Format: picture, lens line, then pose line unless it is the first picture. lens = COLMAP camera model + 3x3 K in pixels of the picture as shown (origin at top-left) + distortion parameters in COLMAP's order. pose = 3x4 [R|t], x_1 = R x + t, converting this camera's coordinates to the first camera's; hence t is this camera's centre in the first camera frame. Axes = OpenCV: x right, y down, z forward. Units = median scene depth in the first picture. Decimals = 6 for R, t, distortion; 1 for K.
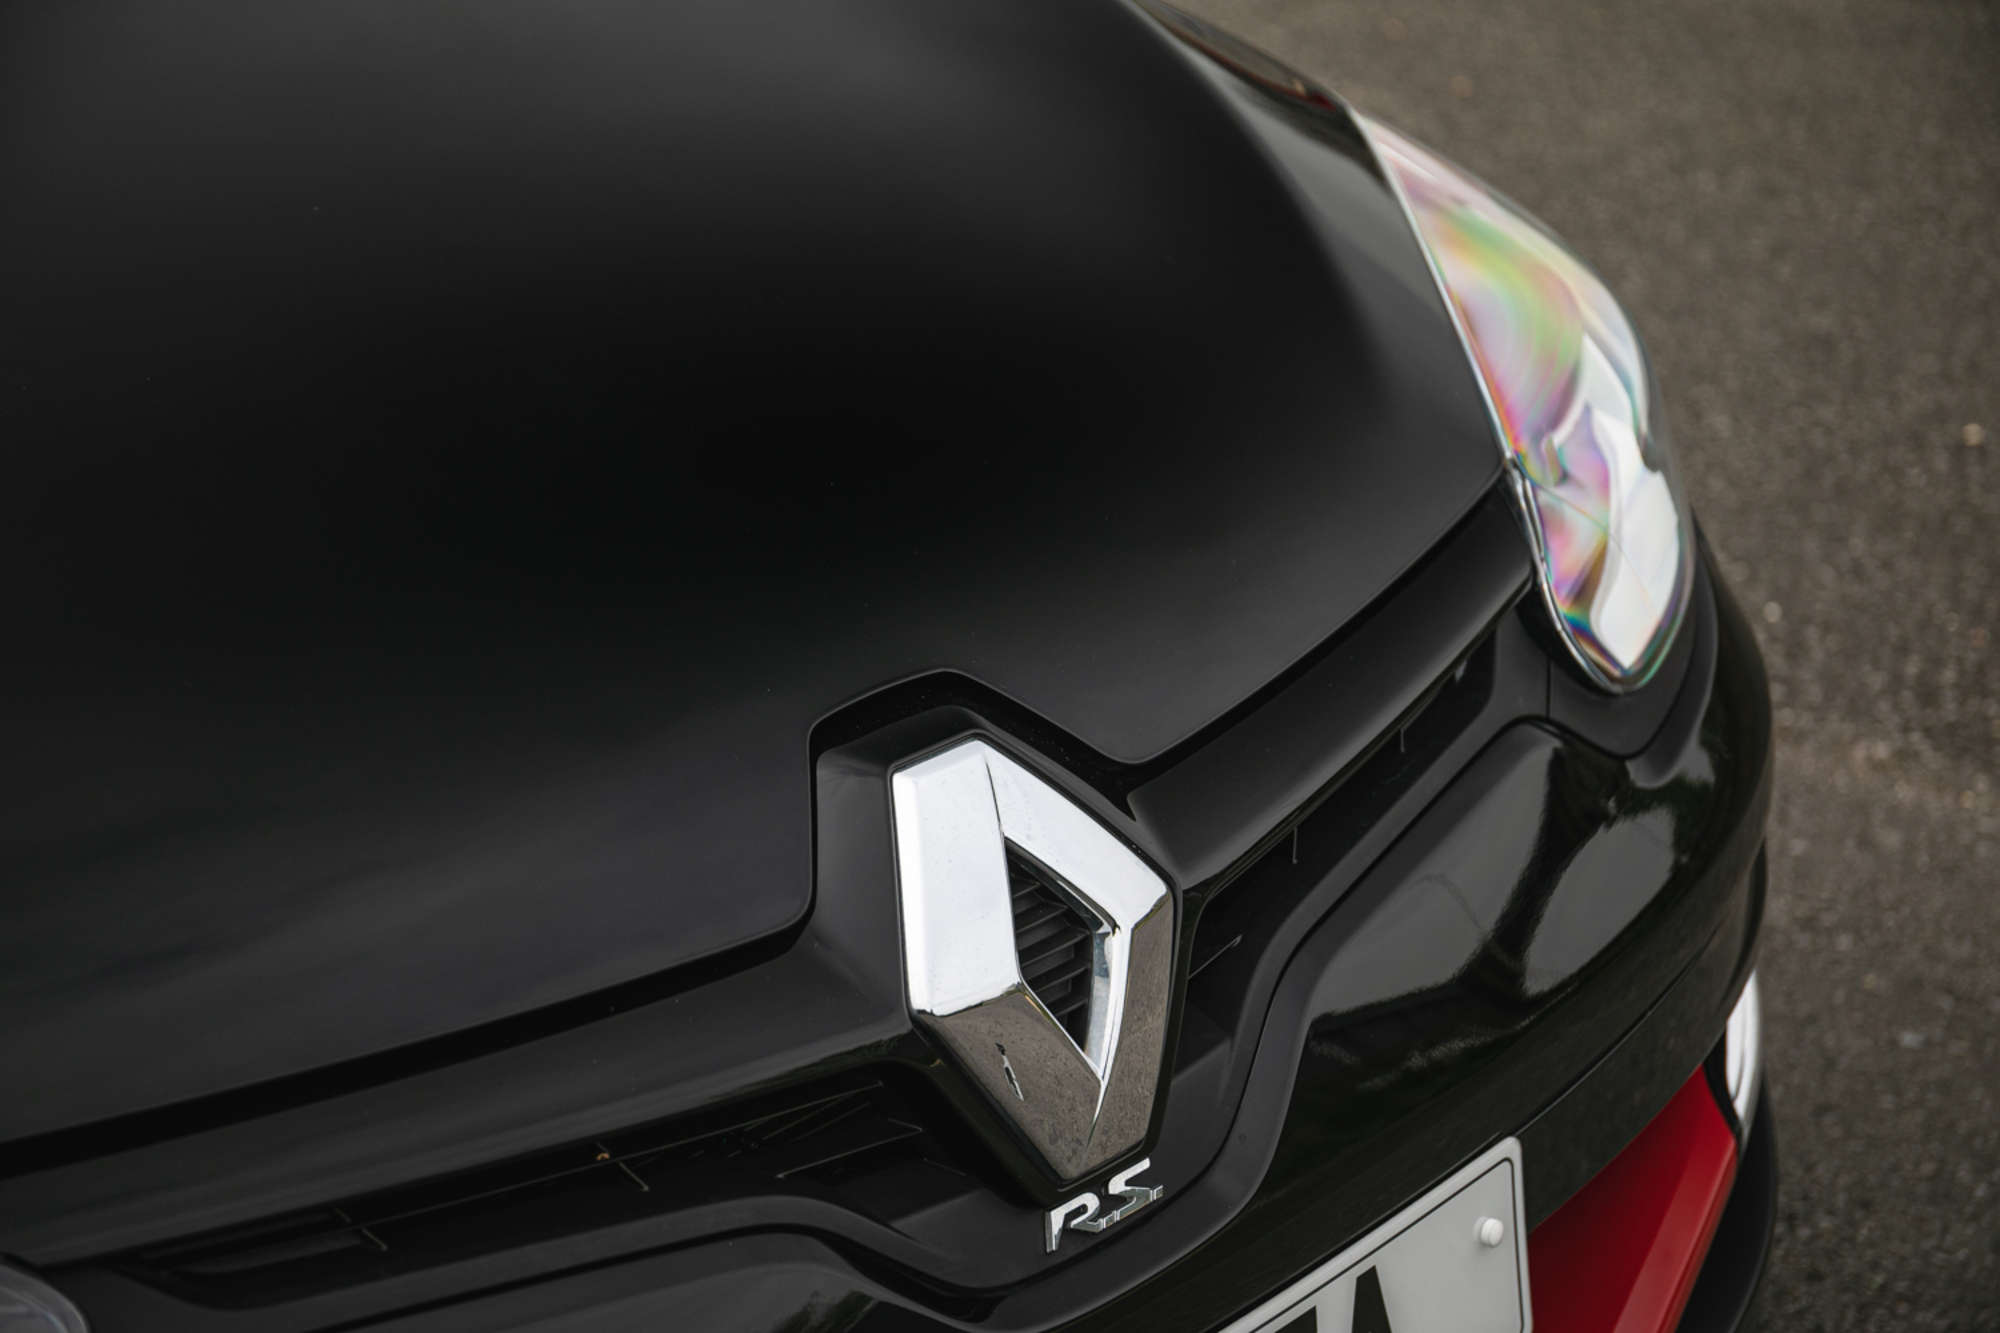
lens RADIAL K [[3738.8, 0, 1031.4], [0, 3738.8, 670.9], [0, 0, 1]] dist [0.129772, 0.236050]
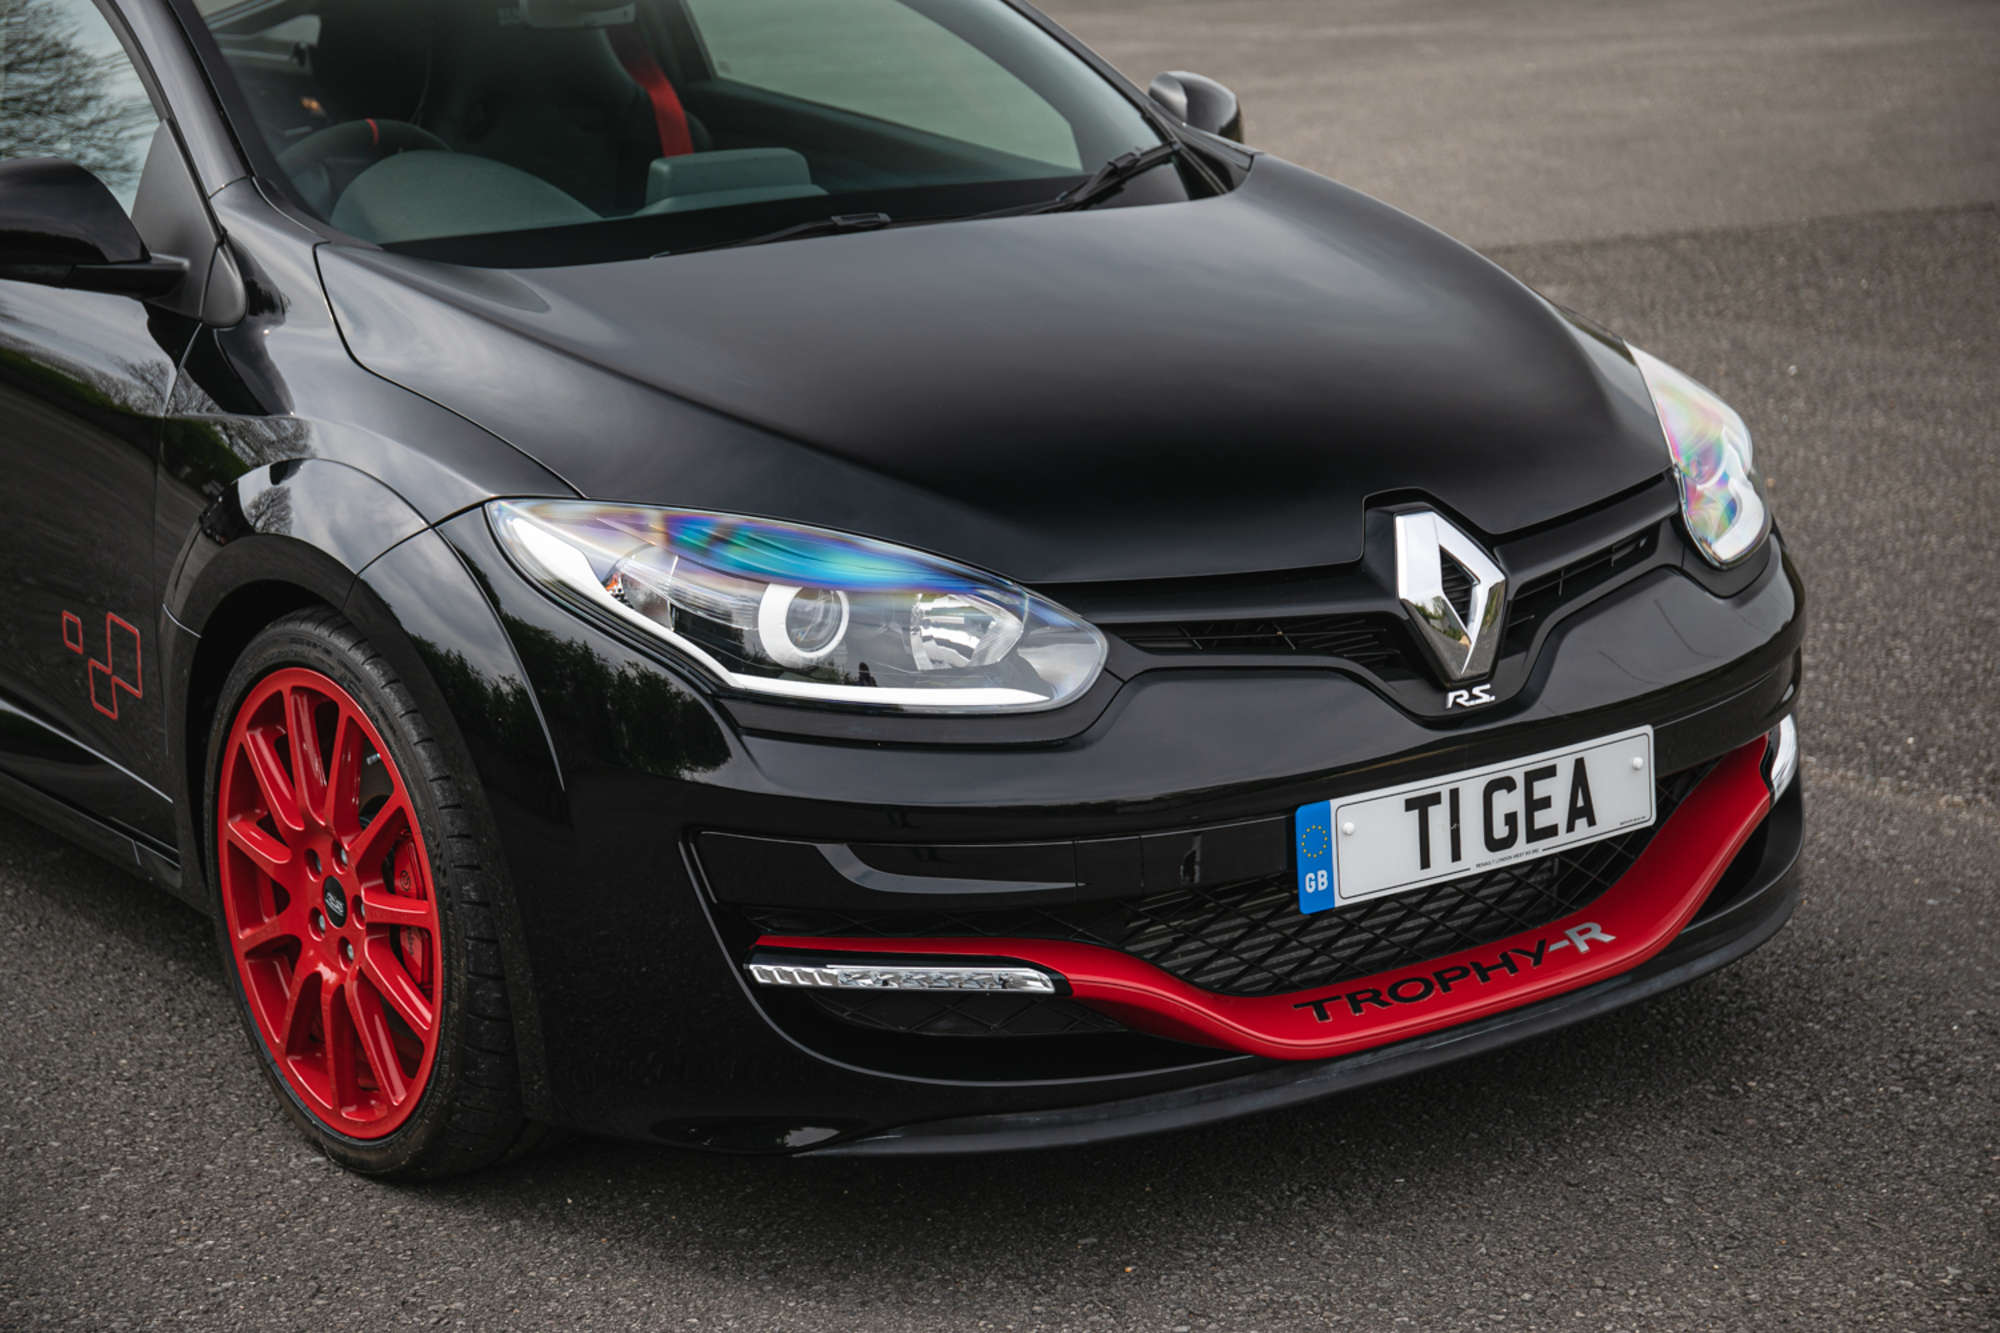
lens RADIAL K [[3738.8, 0, 1031.4], [0, 3738.8, 670.9], [0, 0, 1]] dist [0.129772, 0.236050]
pose [[0.991992, 0.057279, -0.112563, 0.006826], [-0.073332, 0.986843, -0.144092, 0.371348], [0.102828, 0.151193, 0.983141, -1.085483]]
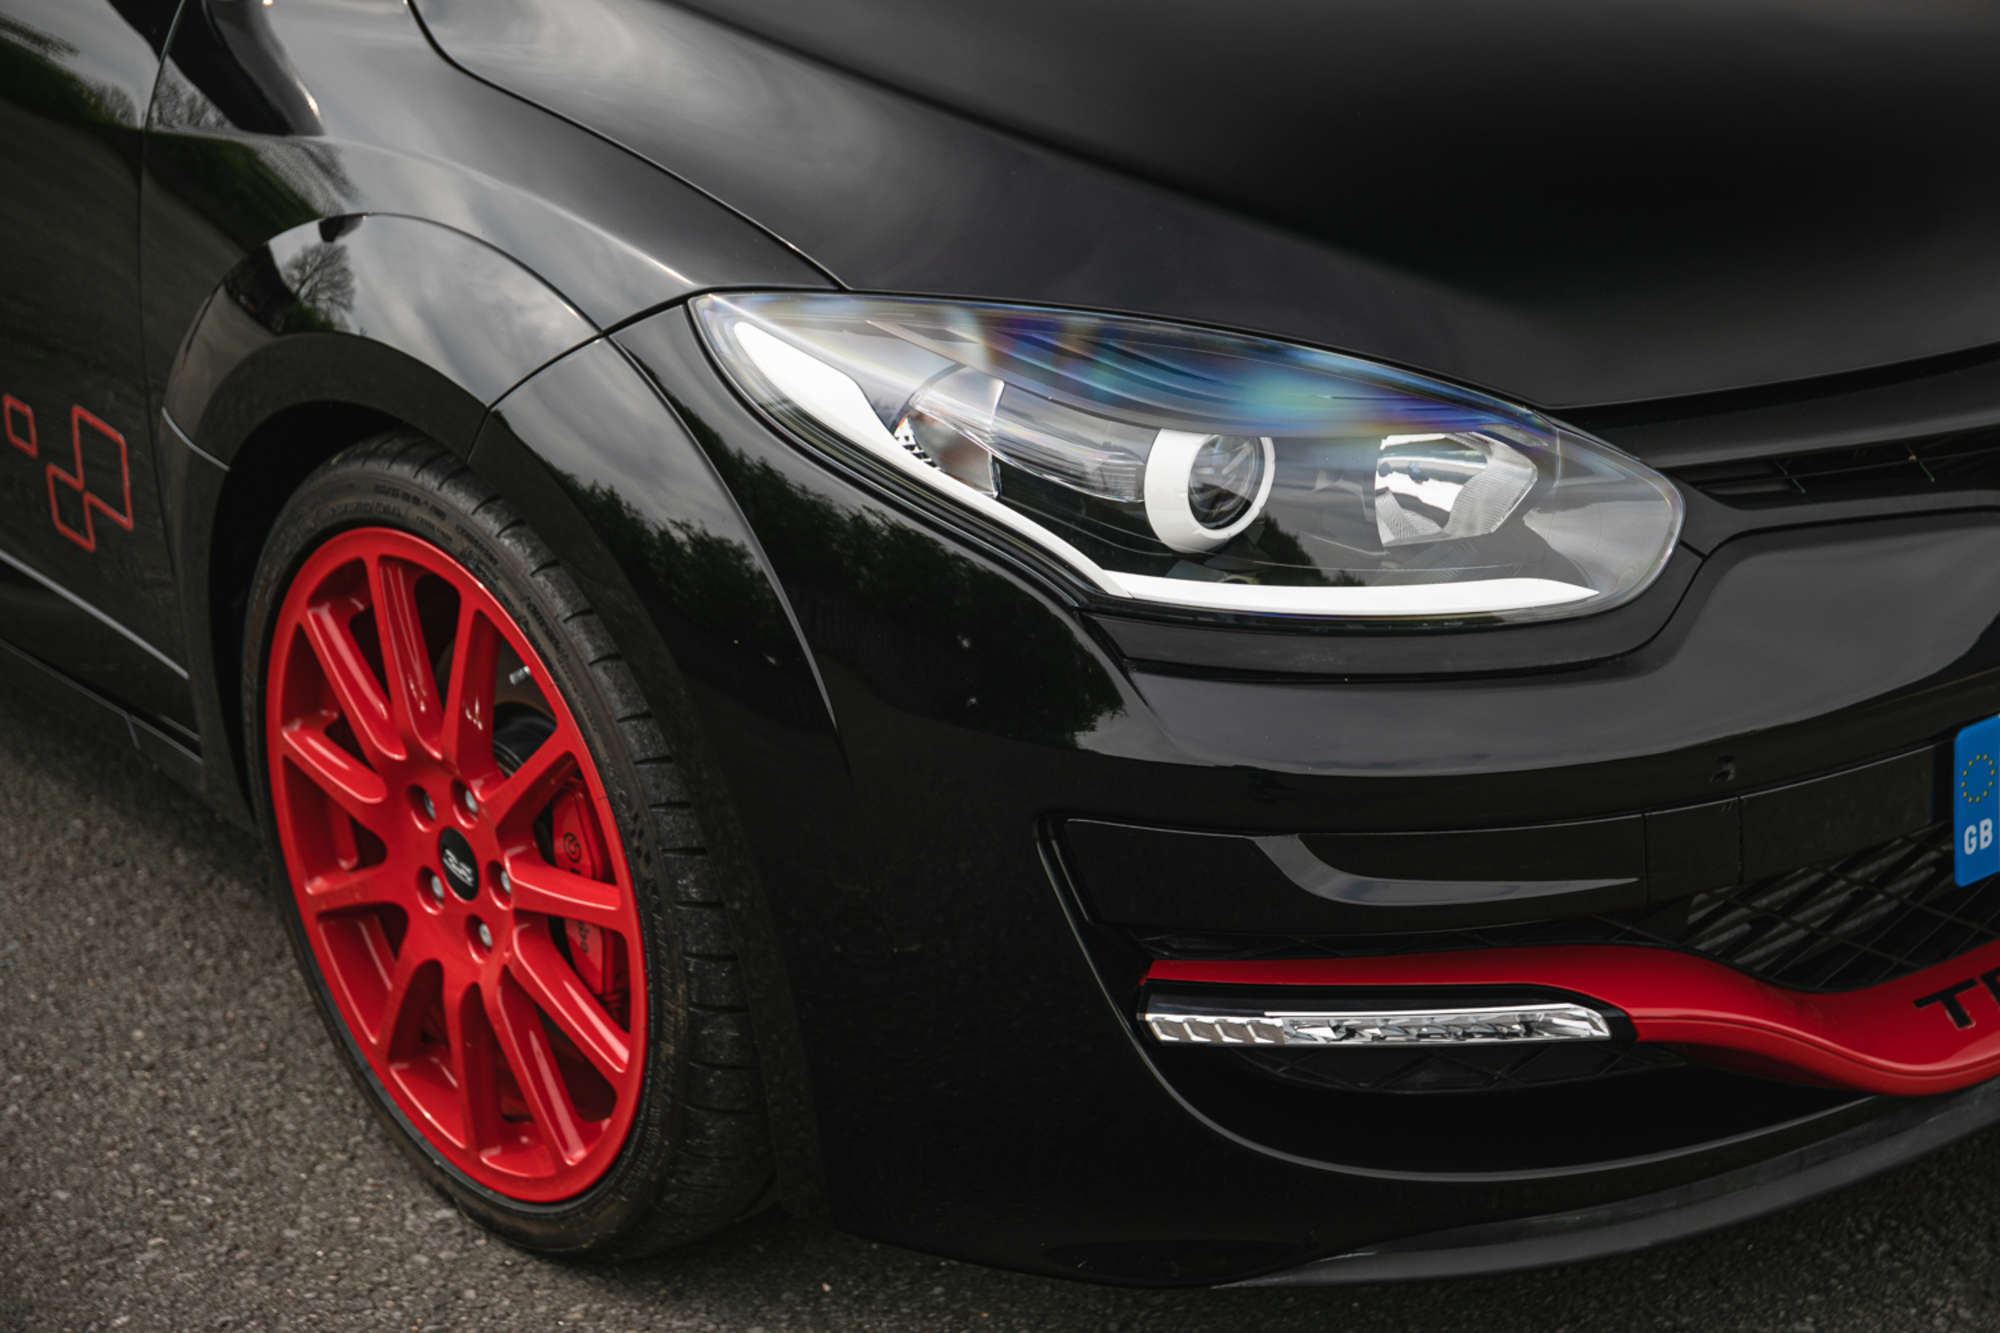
lens RADIAL K [[3738.8, 0, 1031.4], [0, 3738.8, 670.9], [0, 0, 1]] dist [0.129772, 0.236050]
pose [[0.996866, 0.037379, -0.069716, -0.265943], [-0.038254, 0.999205, -0.011262, 0.178282], [0.069240, 0.013893, 0.997503, -0.512302]]
